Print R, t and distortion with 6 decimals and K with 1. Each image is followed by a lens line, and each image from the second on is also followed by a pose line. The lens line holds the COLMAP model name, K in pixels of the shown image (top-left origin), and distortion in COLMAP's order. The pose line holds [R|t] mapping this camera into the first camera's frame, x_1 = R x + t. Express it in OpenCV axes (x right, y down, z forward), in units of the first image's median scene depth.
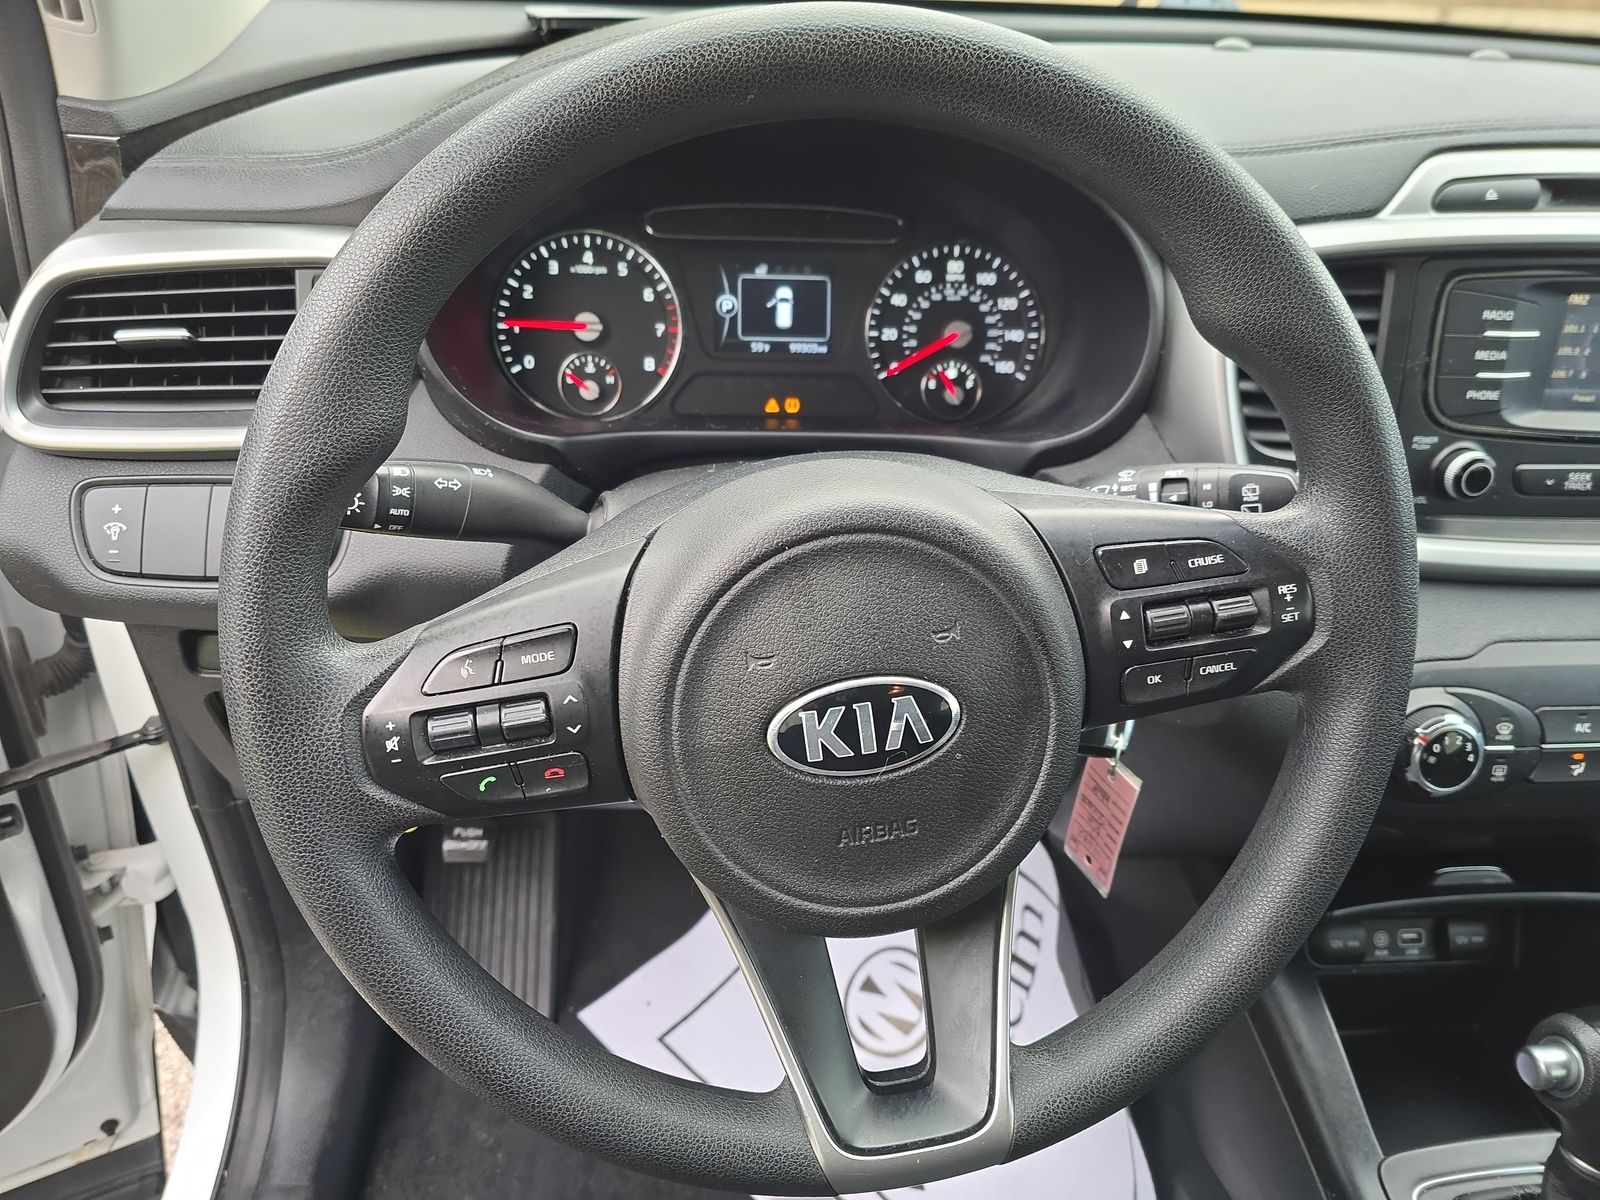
lens RADIAL K [[1080.1, 0, 777.3], [0, 1080.1, 613.3], [0, 0, 1]] dist [0.030839, -0.042401]
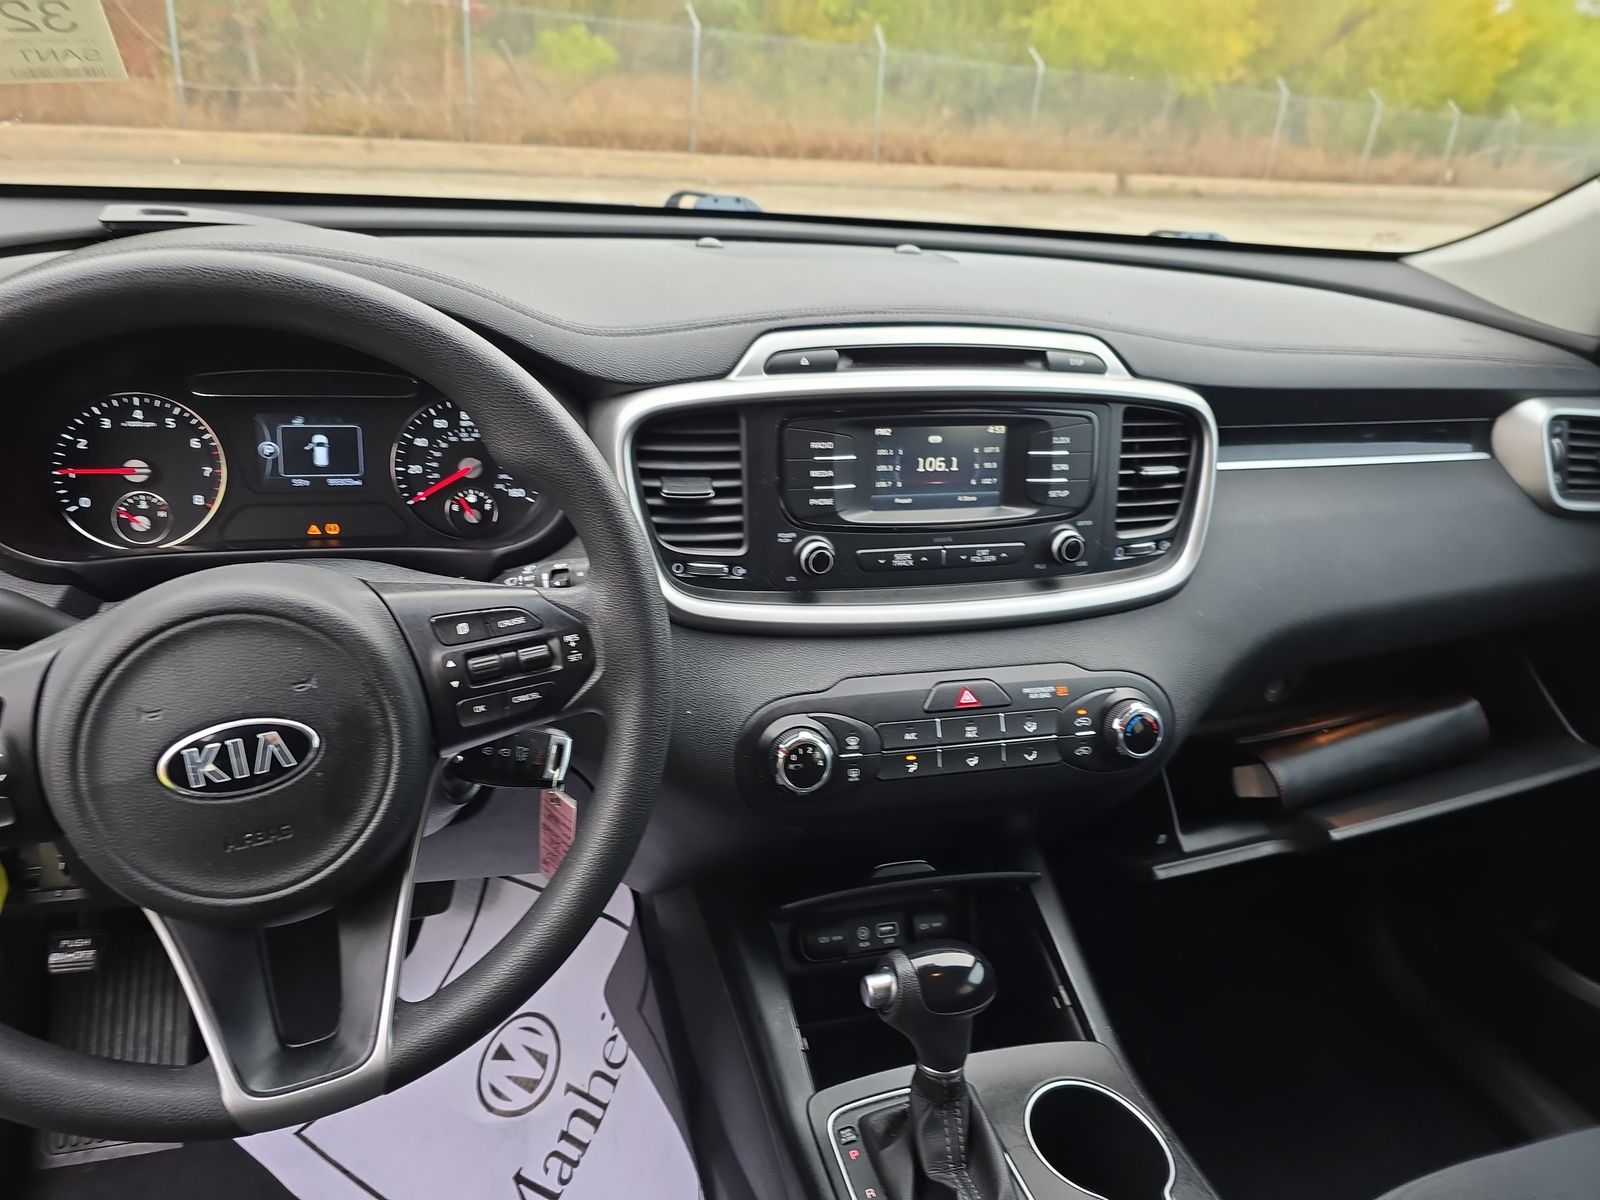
lens RADIAL K [[1080.1, 0, 797.6], [0, 1080.1, 603.3], [0, 0, 1]] dist [0.030839, -0.042401]
pose [[0.979232, -0.054838, 0.195186, 0.289553], [0.078612, 0.990108, -0.116218, 0.072140], [-0.186882, 0.129148, 0.973856, -0.268017]]
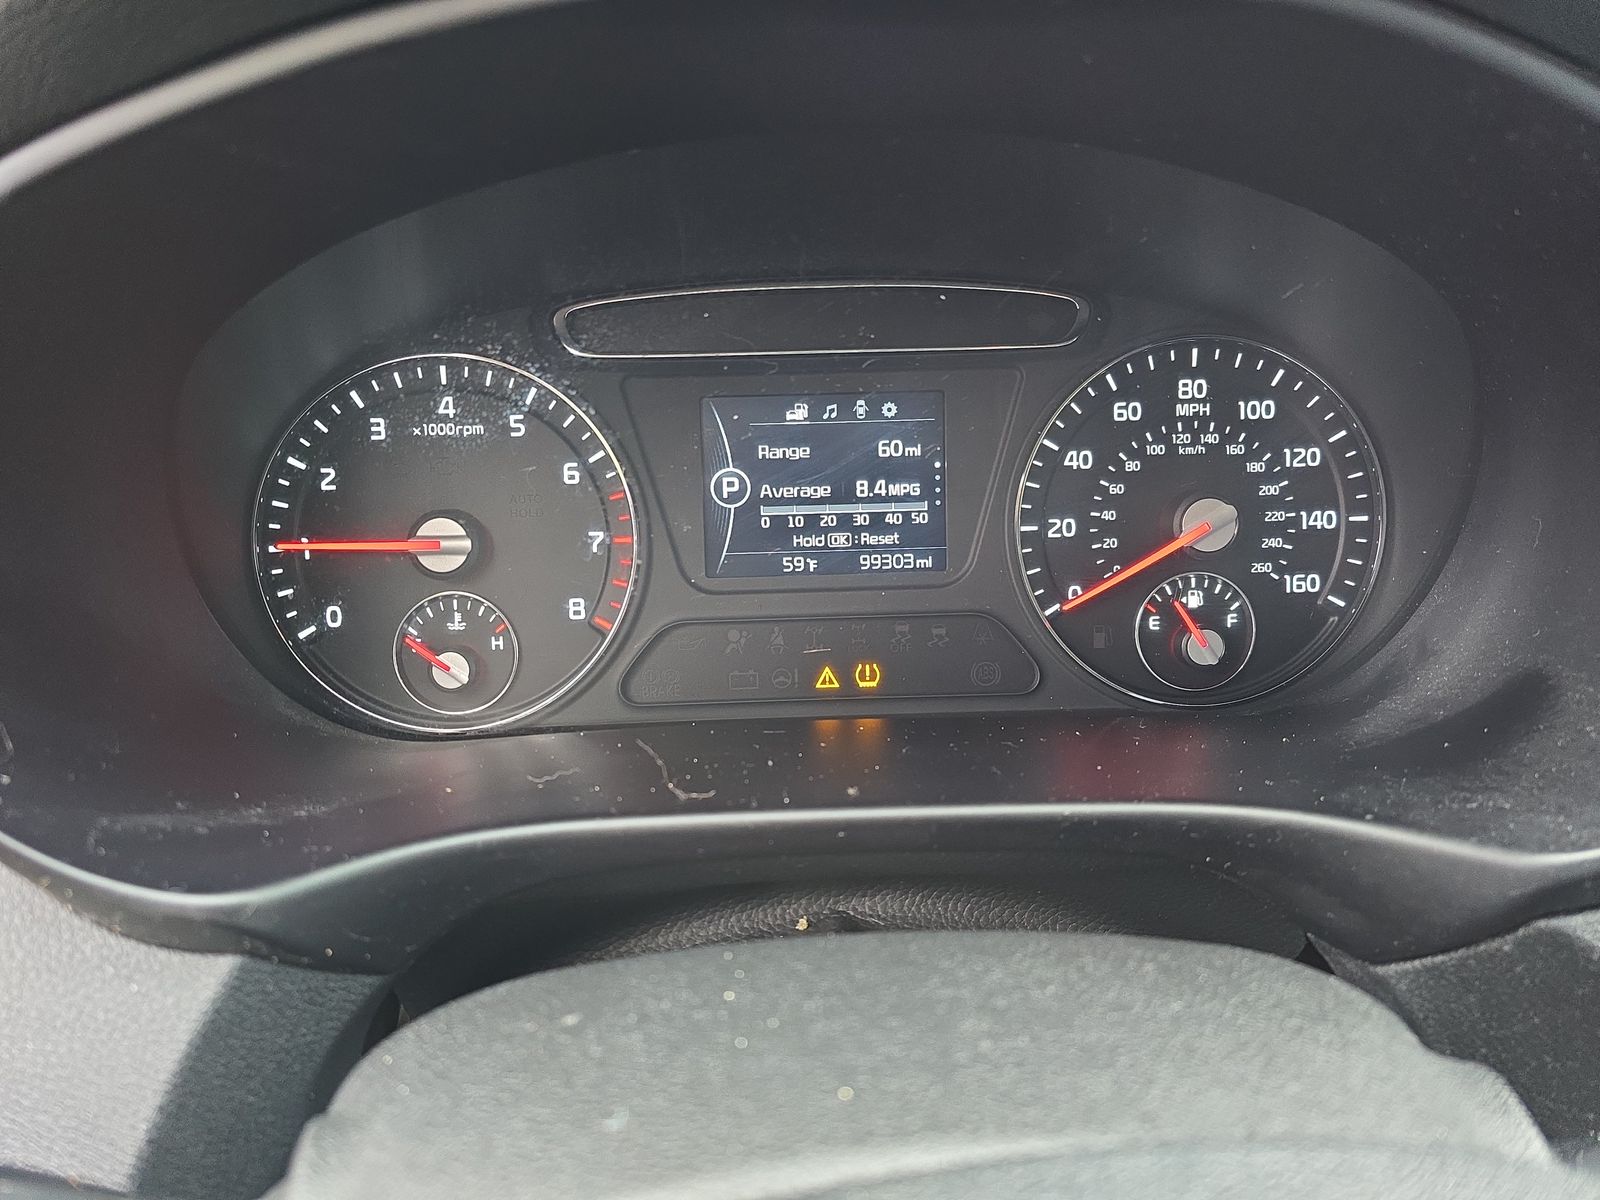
lens RADIAL K [[1080.1, 0, 797.5], [0, 1080.1, 590.0], [0, 0, 1]] dist [0.030839, -0.042401]
pose [[0.997718, -0.032625, -0.059119, 0.012209], [0.027395, 0.995813, -0.087210, -0.196327], [0.061717, 0.085392, 0.994434, 0.522500]]
